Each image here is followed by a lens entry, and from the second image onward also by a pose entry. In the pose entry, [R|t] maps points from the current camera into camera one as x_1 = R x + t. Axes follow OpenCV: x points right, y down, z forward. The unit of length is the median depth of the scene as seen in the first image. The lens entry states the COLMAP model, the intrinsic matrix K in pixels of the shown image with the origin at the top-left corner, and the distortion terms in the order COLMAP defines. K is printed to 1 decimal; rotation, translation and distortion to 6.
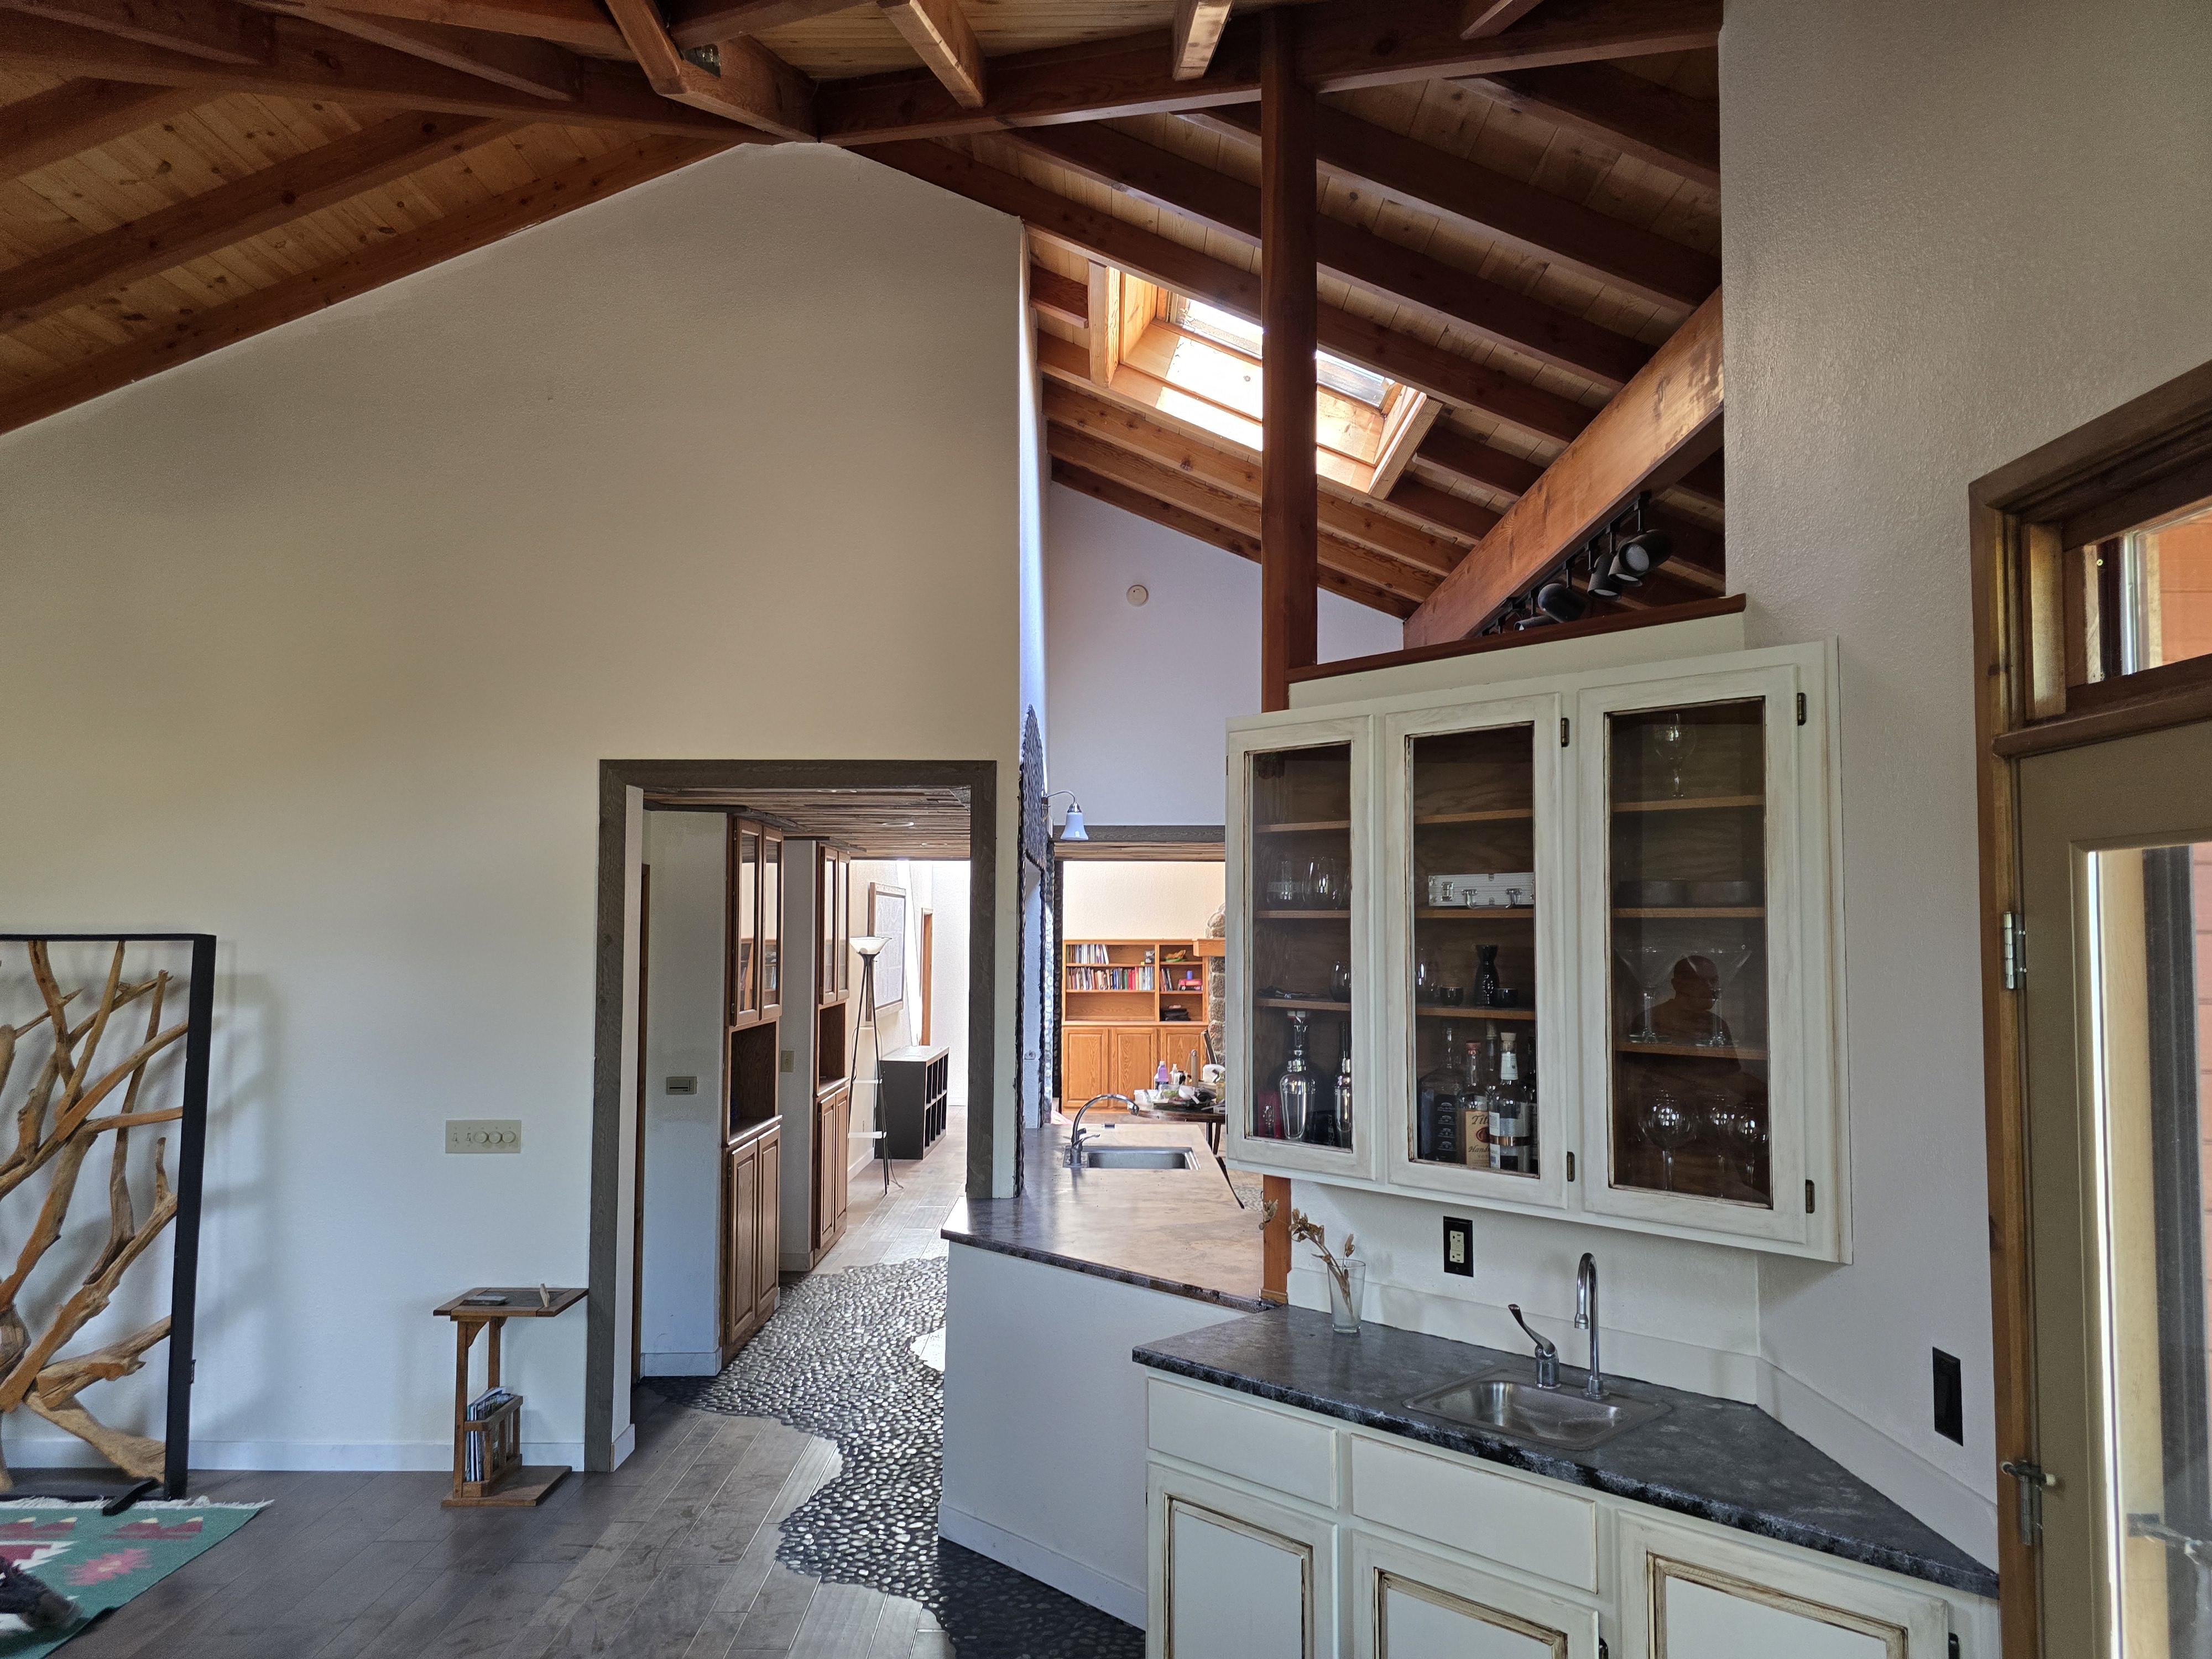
lens RADIAL K [[1472.1, 0, 1128.2], [0, 1472.1, 843.8], [0, 0, 1]] dist [0.008649, -0.009305]
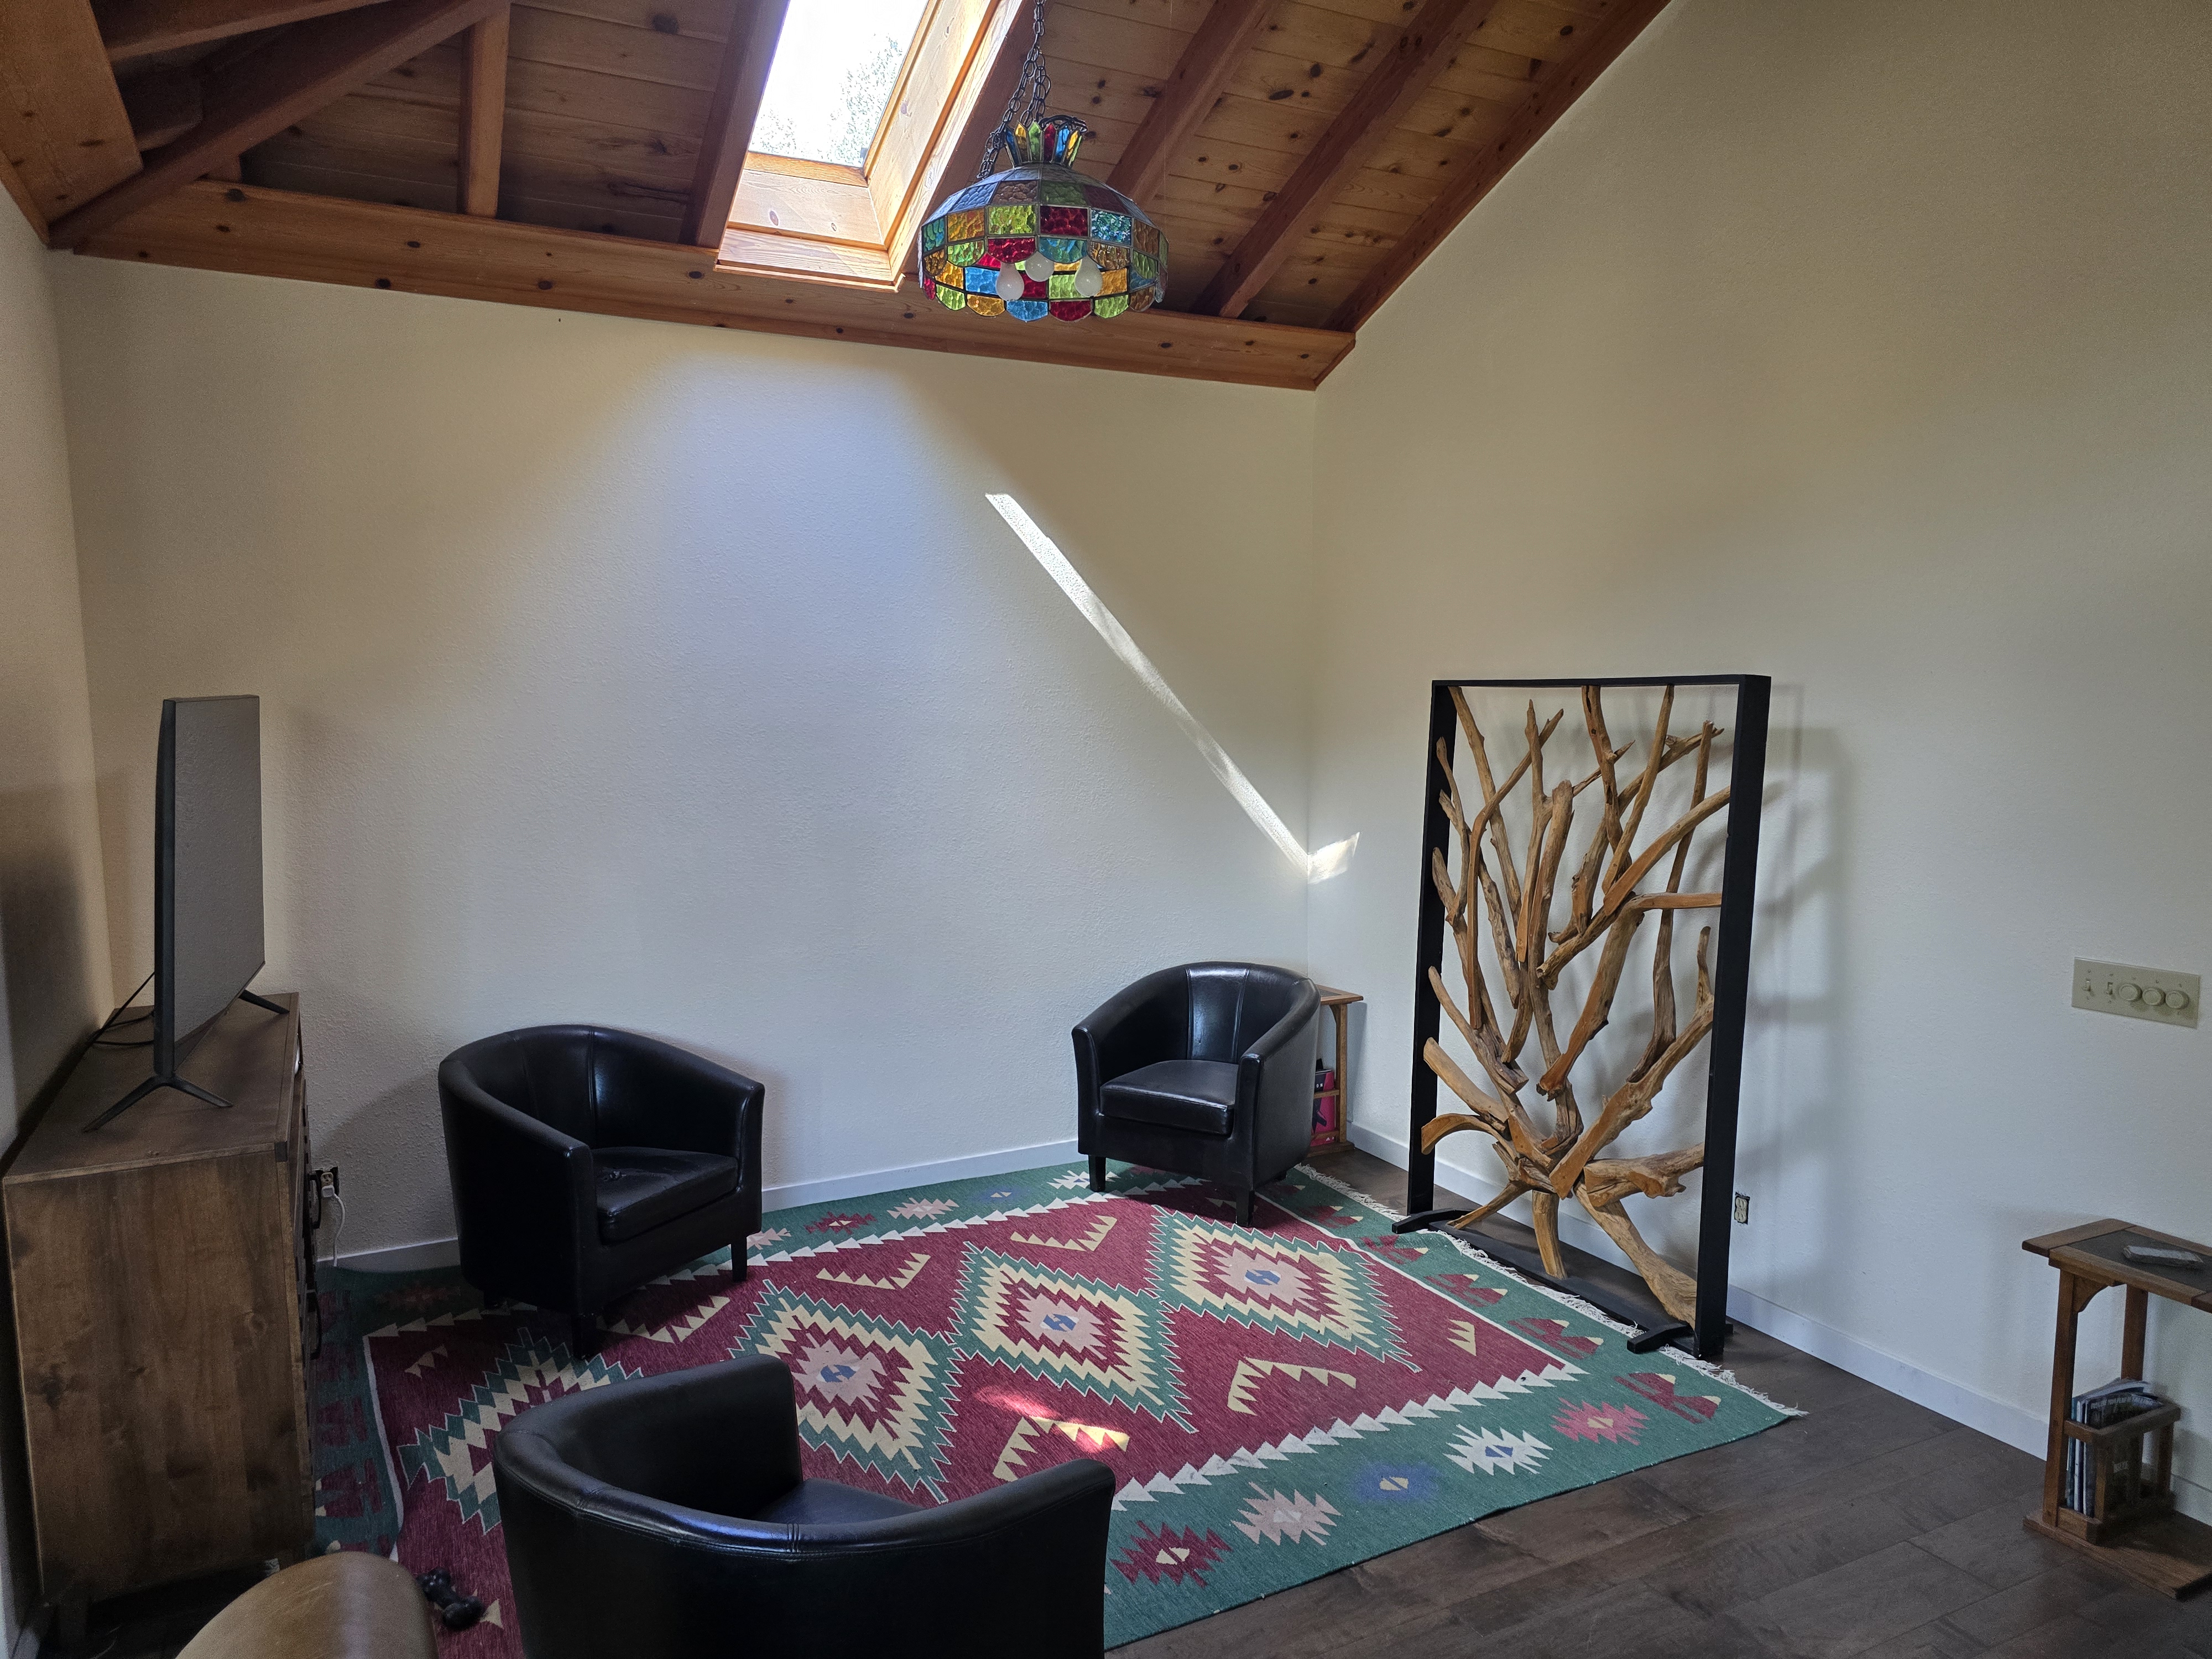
lens RADIAL K [[1472.1, 0, 1128.2], [0, 1472.1, 843.8], [0, 0, 1]] dist [0.008649, -0.009305]
pose [[0.428136, 0.092847, -0.898932, -0.063003], [0.067079, 0.988699, 0.134067, 0.023026], [0.901222, -0.117698, 0.417069, 0.381470]]
